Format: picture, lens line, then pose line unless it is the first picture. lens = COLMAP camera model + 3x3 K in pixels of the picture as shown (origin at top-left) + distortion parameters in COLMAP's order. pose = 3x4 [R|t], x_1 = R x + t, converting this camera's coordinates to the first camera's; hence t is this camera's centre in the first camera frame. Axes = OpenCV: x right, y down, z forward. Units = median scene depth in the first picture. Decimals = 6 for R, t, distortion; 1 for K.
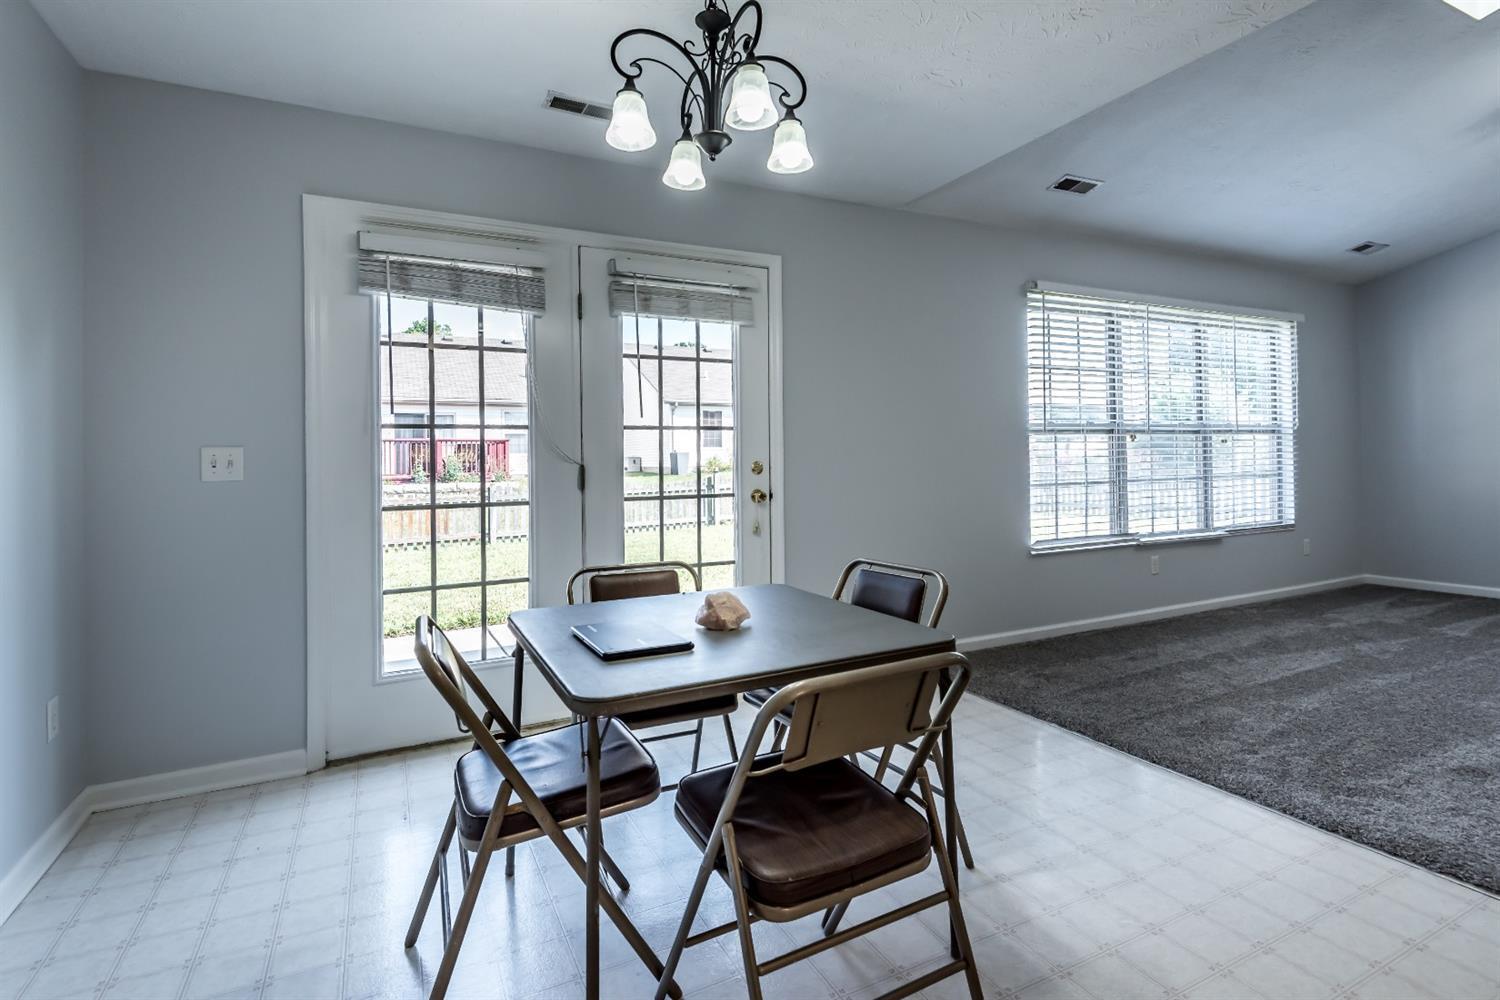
lens RADIAL K [[721.6, 0, 745.3], [0, 721.6, 459.9], [0, 0, 1]] dist [0.001796, 0.000240]
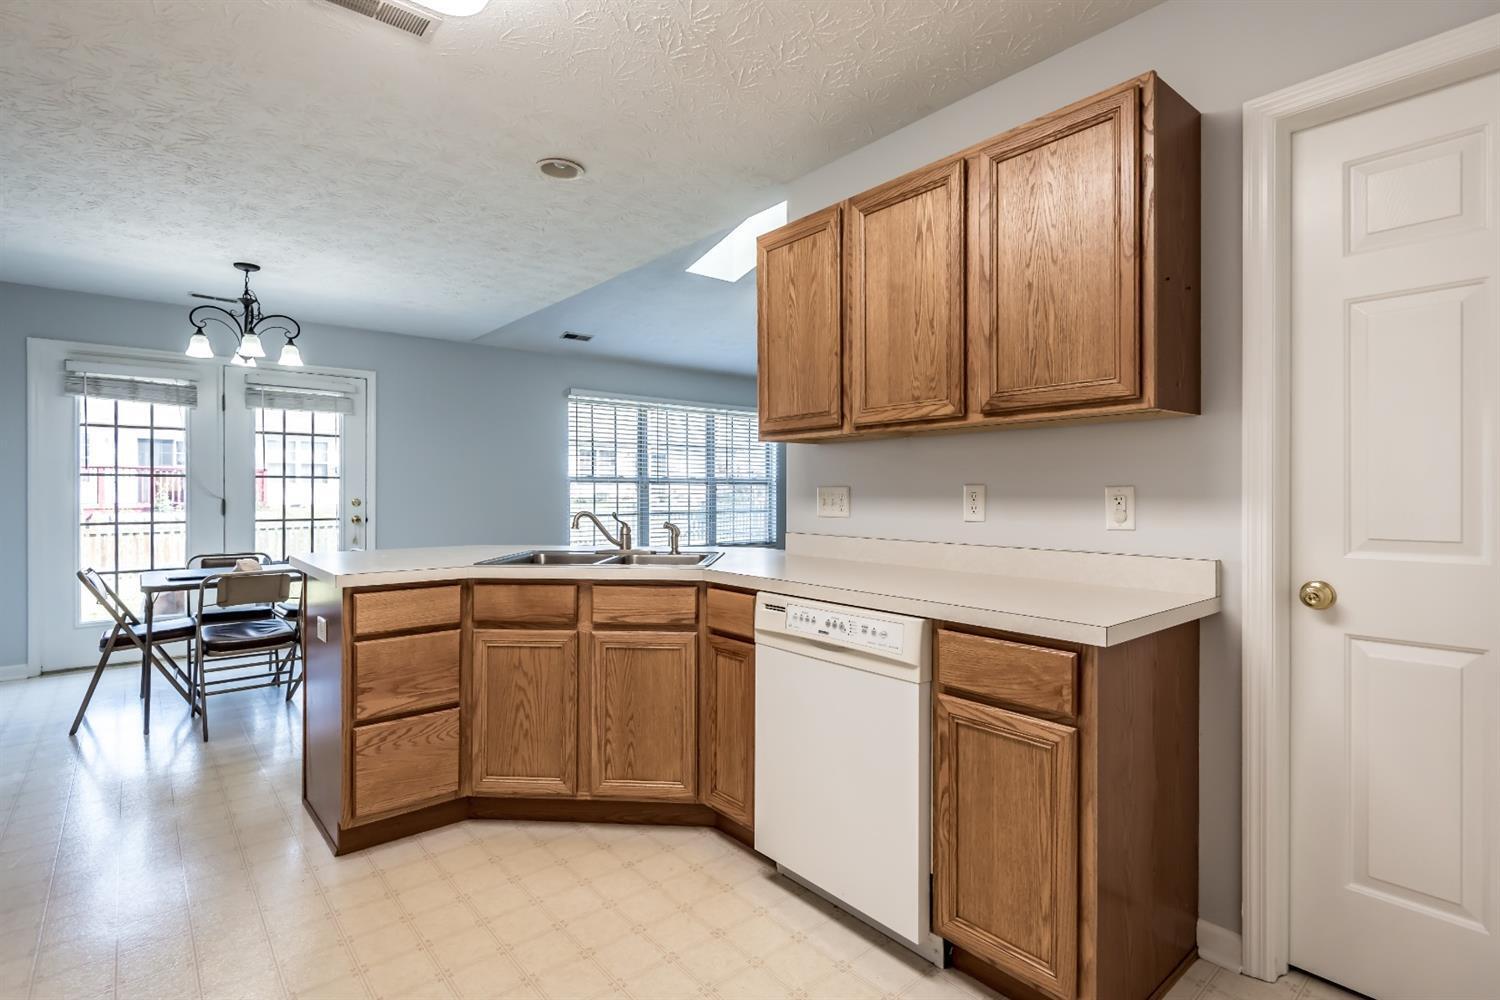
lens RADIAL K [[704.6, 0, 750.0], [0, 704.6, 500.0], [0, 0, 1]] dist [-0.030136, -0.000236]
pose [[0.963810, 0.013308, 0.266259, 0.500953], [-0.015713, 0.999853, 0.006902, -0.021287], [-0.266128, -0.010836, 0.963877, -0.824605]]
